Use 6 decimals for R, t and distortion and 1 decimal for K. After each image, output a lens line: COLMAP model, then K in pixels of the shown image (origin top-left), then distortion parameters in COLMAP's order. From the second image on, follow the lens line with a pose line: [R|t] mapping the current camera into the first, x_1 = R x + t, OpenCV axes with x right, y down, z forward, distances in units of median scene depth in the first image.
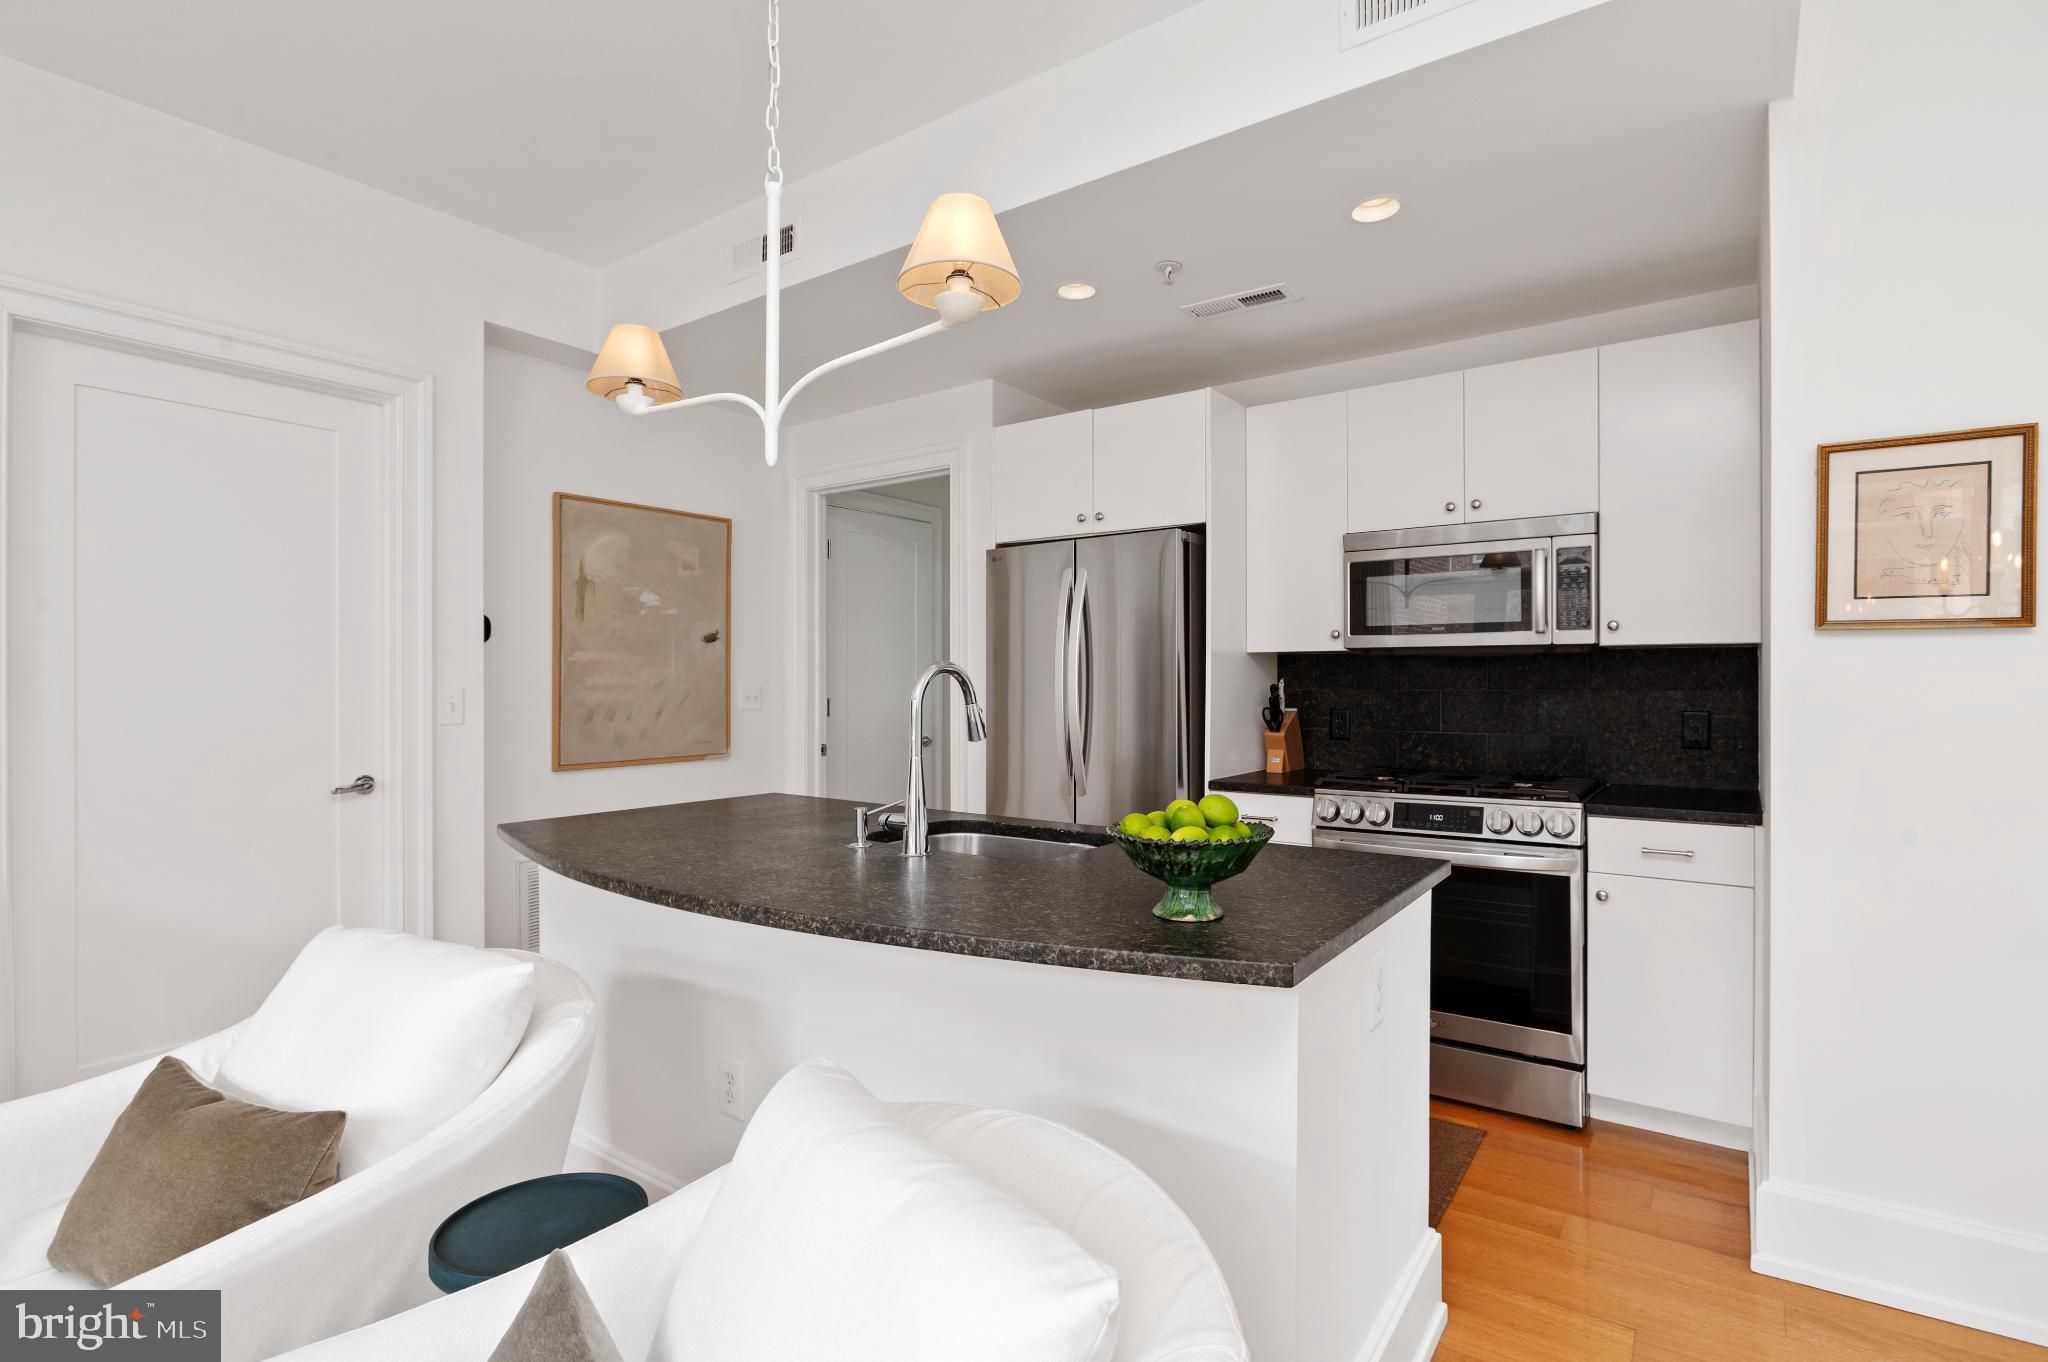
lens RADIAL K [[989.8, 0, 1011.9], [0, 989.8, 683.4], [0, 0, 1]] dist [-0.013953, 0.000746]
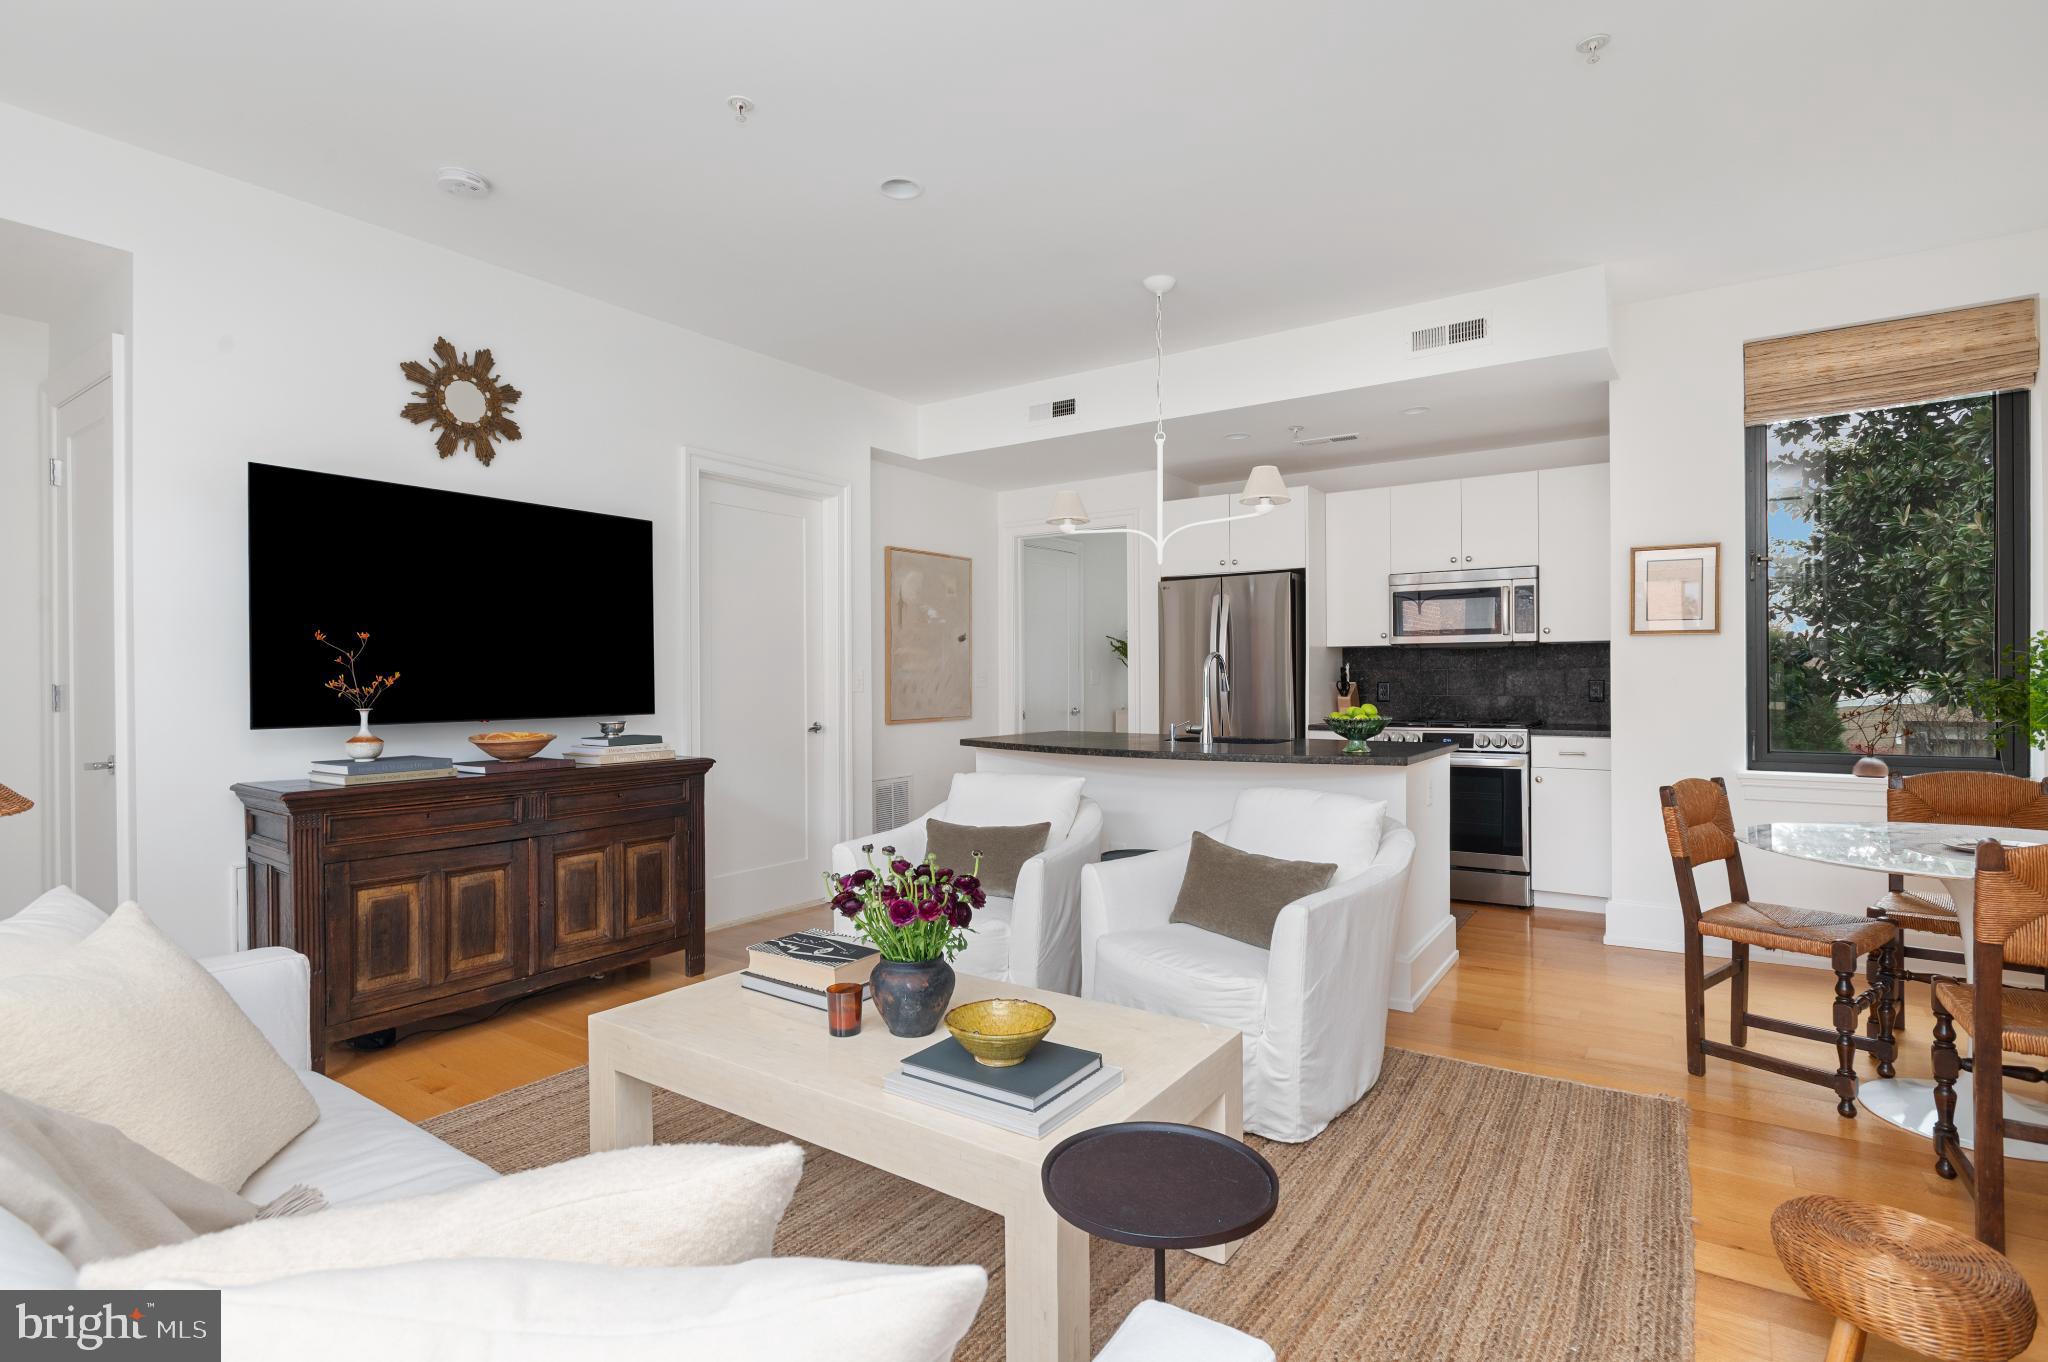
lens RADIAL K [[989.8, 0, 1022.0], [0, 989.8, 672.6], [0, 0, 1]] dist [-0.013953, 0.000746]
pose [[0.999873, -0.005018, 0.015106, -0.328528], [0.005085, 0.999977, -0.004427, 0.017805], [-0.015084, 0.004504, 0.999876, -0.695139]]
